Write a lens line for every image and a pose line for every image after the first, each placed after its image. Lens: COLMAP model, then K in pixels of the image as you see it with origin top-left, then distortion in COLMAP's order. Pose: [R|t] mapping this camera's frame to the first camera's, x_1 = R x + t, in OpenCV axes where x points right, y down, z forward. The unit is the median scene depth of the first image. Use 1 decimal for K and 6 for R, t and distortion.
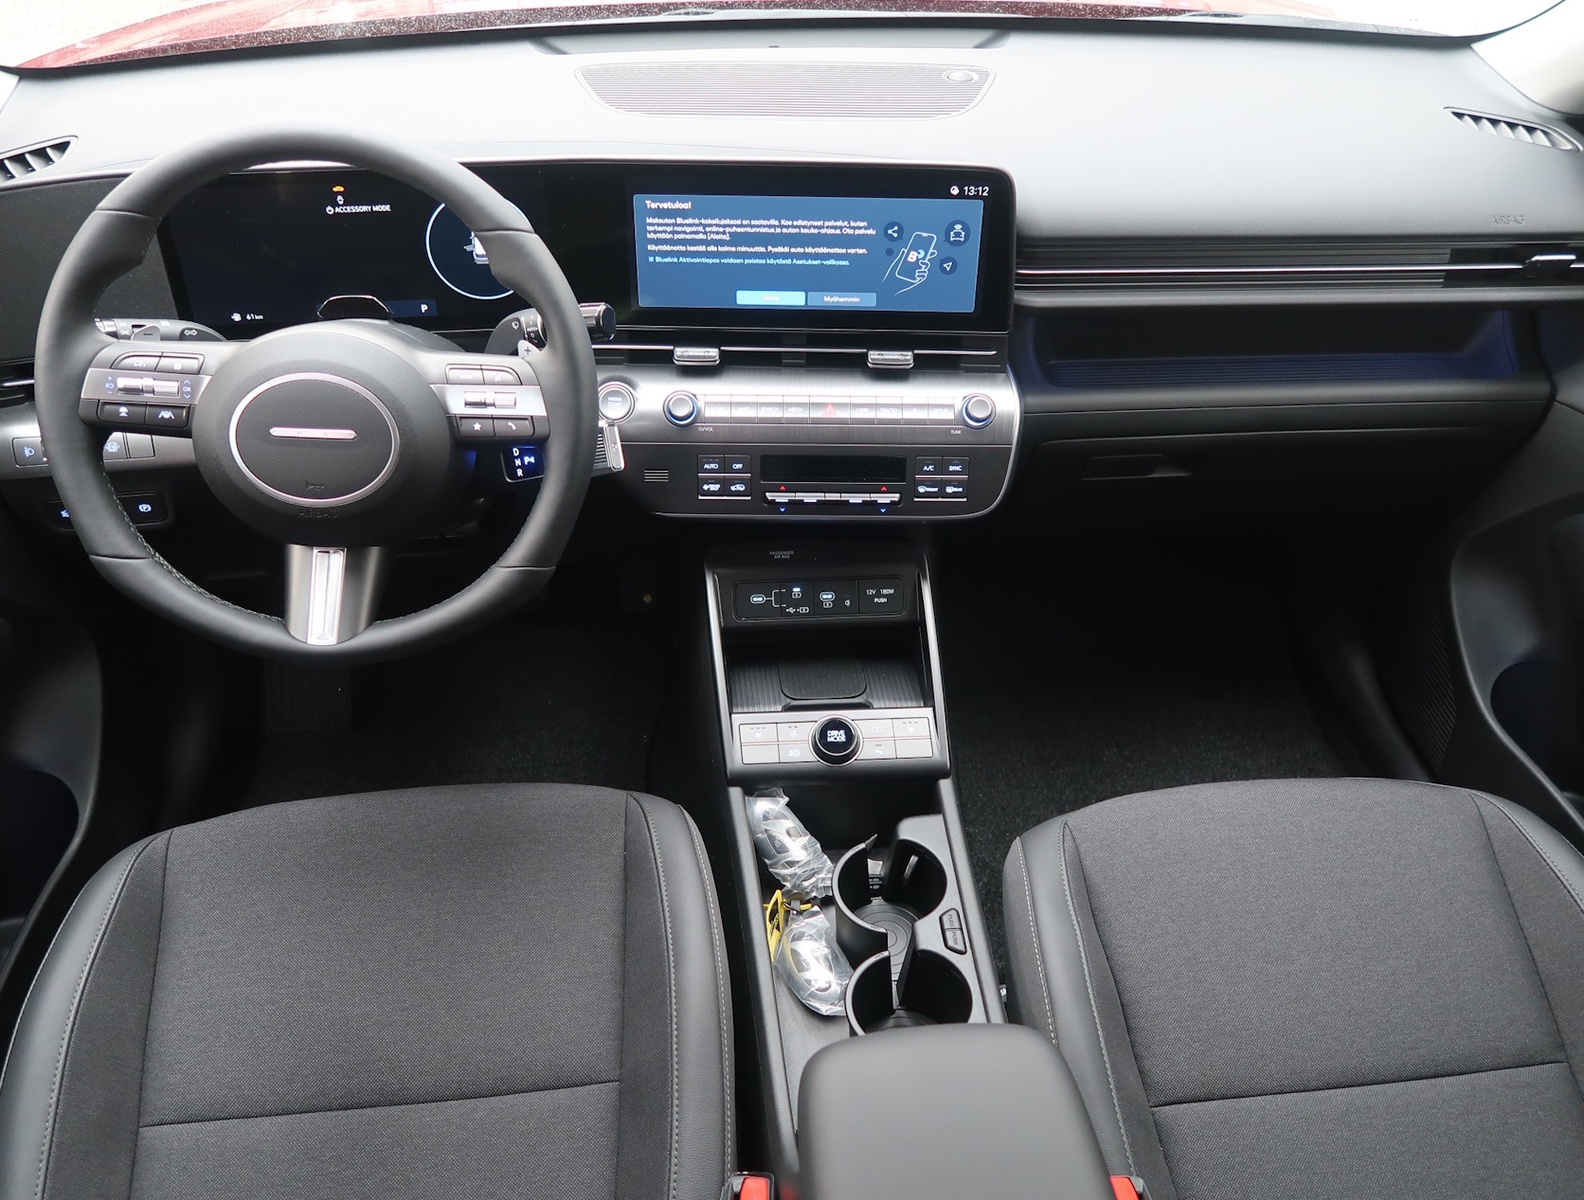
lens RADIAL K [[1230.1, 0, 792.1], [0, 1230.1, 596.8], [0, 0, 1]] dist [-0.024231, 0.010409]
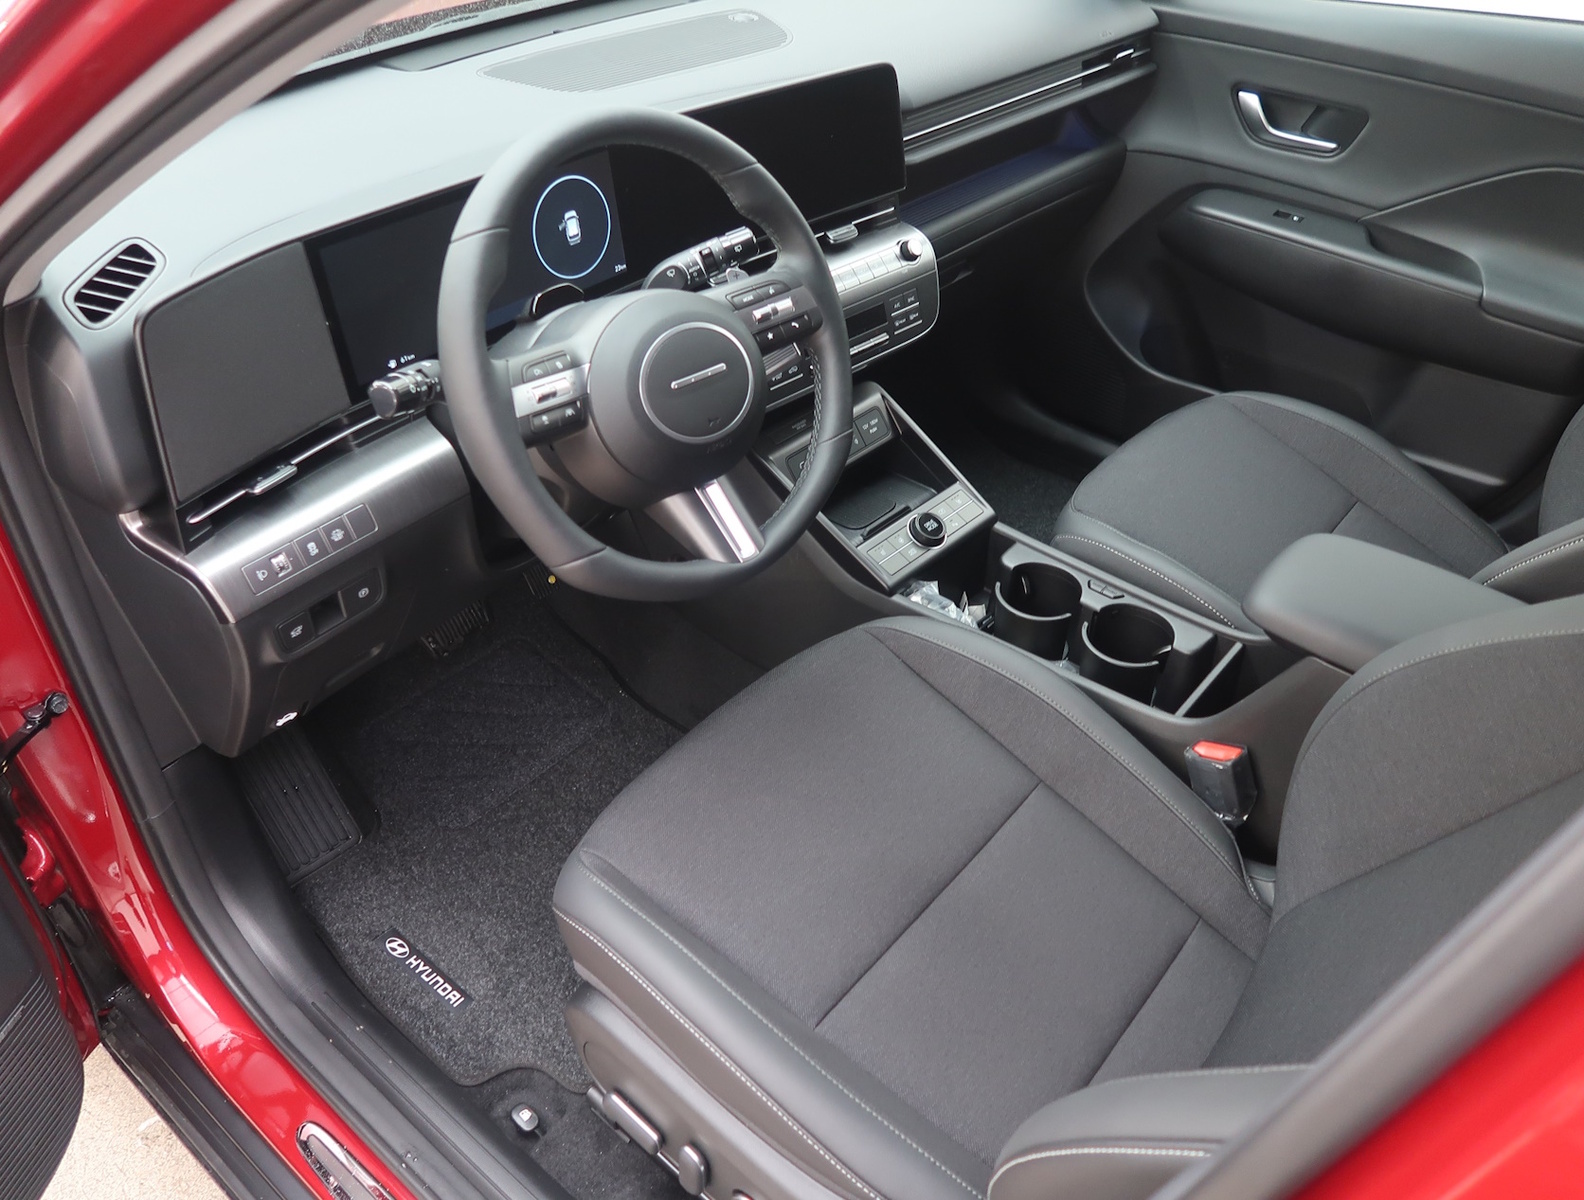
lens RADIAL K [[1230.1, 0, 797.8], [0, 1230.1, 593.7], [0, 0, 1]] dist [-0.024231, 0.010409]
pose [[0.720893, -0.431274, 0.542509, -0.851720], [0.435529, 0.890821, 0.129434, -0.051684], [-0.539099, 0.142970, 0.830019, 0.037920]]
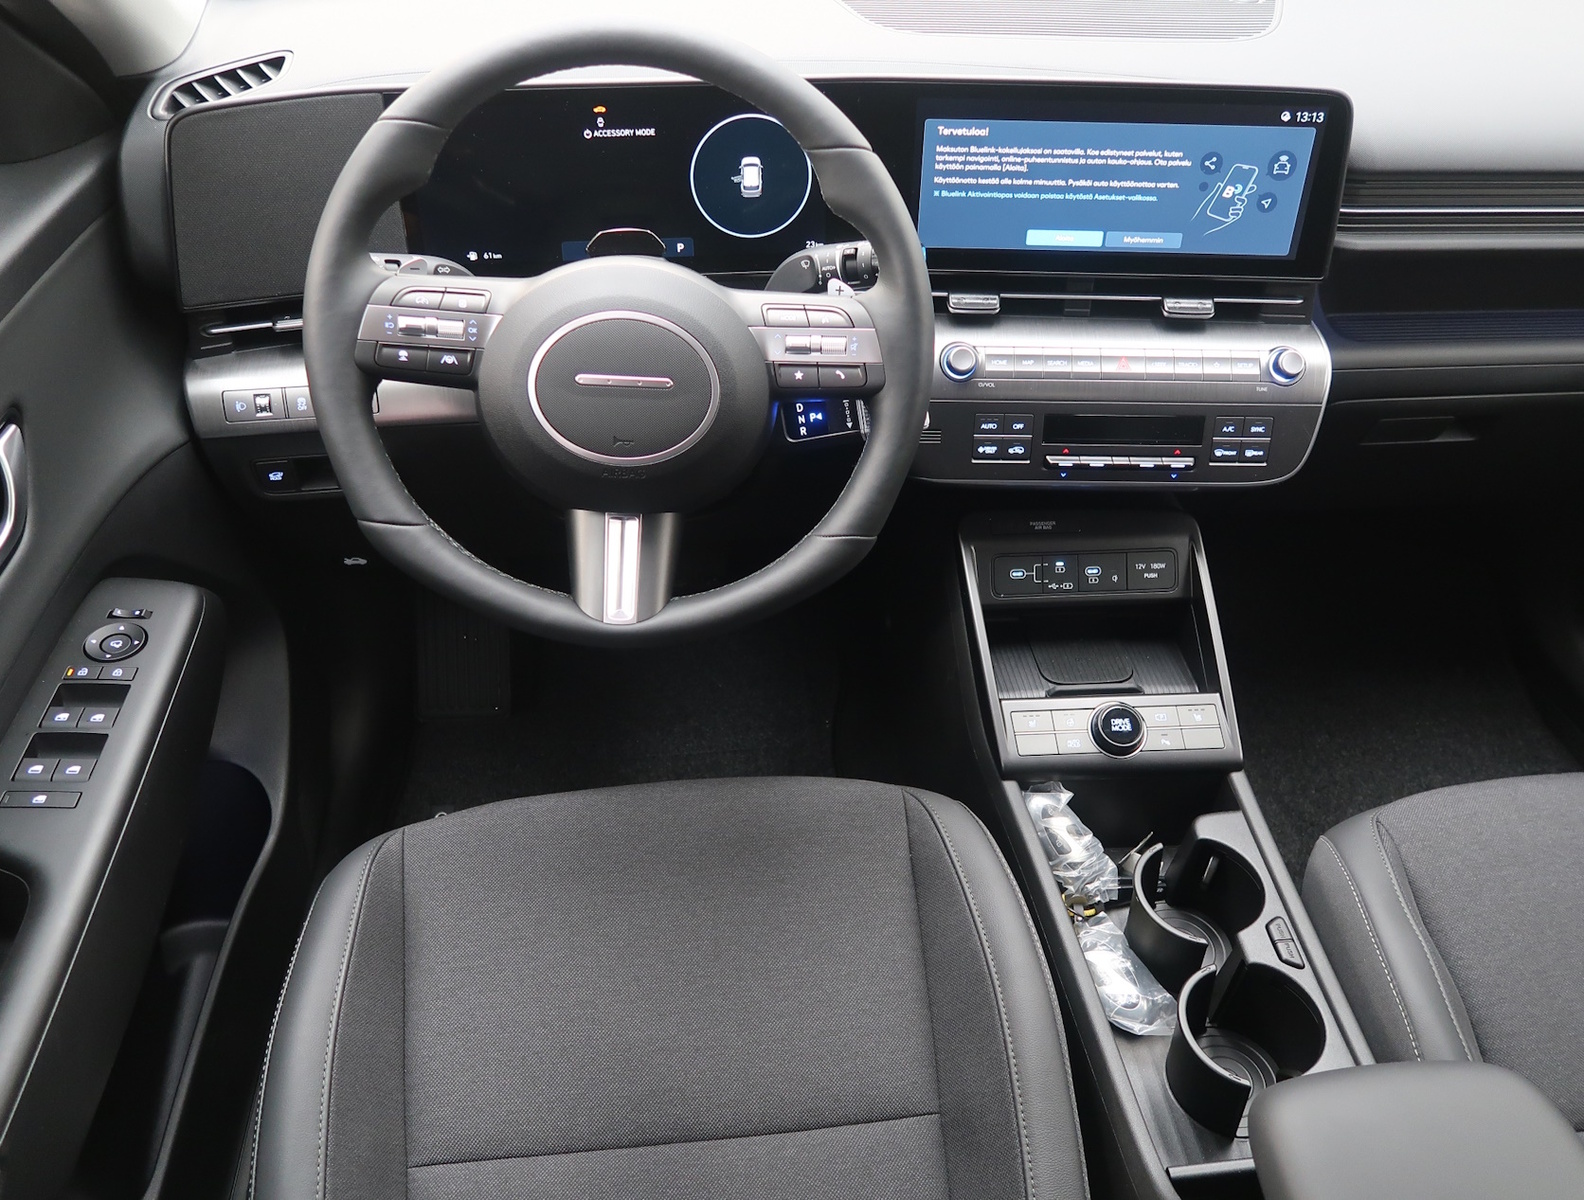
lens RADIAL K [[1230.1, 0, 795.2], [0, 1230.1, 596.8], [0, 0, 1]] dist [-0.024231, 0.010409]
pose [[0.999997, 0.002124, 0.001186, -0.225027], [-0.002145, 0.999830, 0.018292, 0.002888], [-0.001147, -0.018294, 0.999832, 0.104396]]
